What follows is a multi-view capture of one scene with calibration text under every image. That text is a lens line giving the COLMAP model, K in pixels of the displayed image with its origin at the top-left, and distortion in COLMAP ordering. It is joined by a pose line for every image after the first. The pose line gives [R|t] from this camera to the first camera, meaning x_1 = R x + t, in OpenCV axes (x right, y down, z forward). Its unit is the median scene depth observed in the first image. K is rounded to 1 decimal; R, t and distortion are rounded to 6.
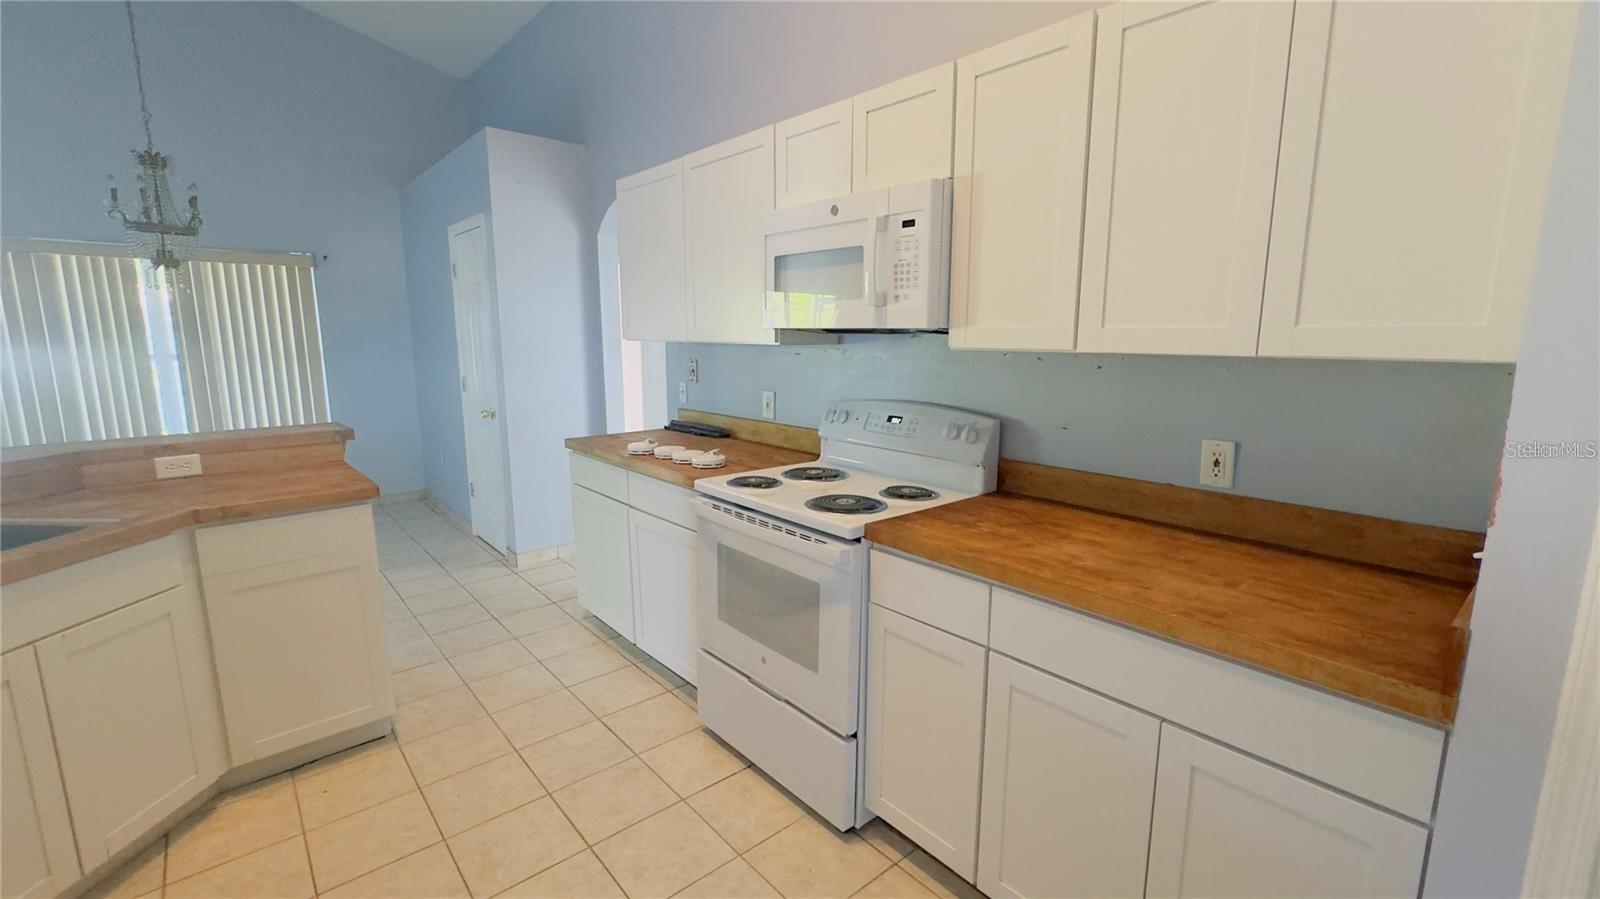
lens RADIAL K [[687.4, 0, 801.2], [0, 687.4, 448.7], [0, 0, 1]] dist [-0.005165, 0.000824]
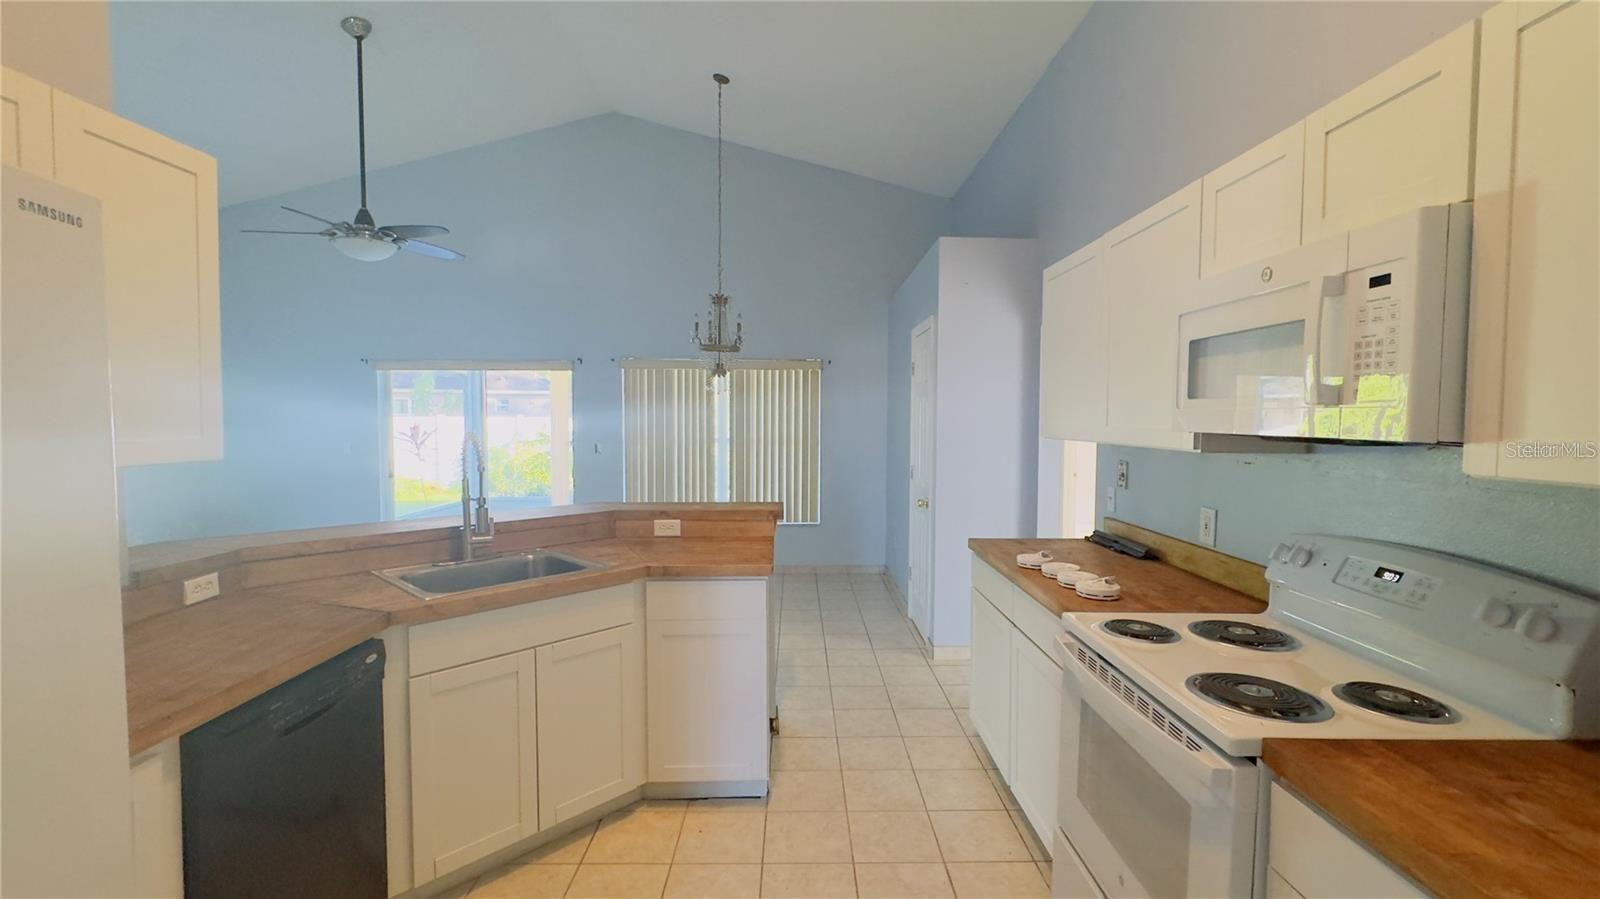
lens RADIAL K [[687.4, 0, 800.8], [0, 687.4, 447.8], [0, 0, 1]] dist [-0.005165, 0.000824]
pose [[0.762153, 0.032467, -0.646582, 0.128733], [-0.113942, 0.989879, -0.084602, -0.043642], [0.637291, 0.138153, 0.758138, 0.146454]]
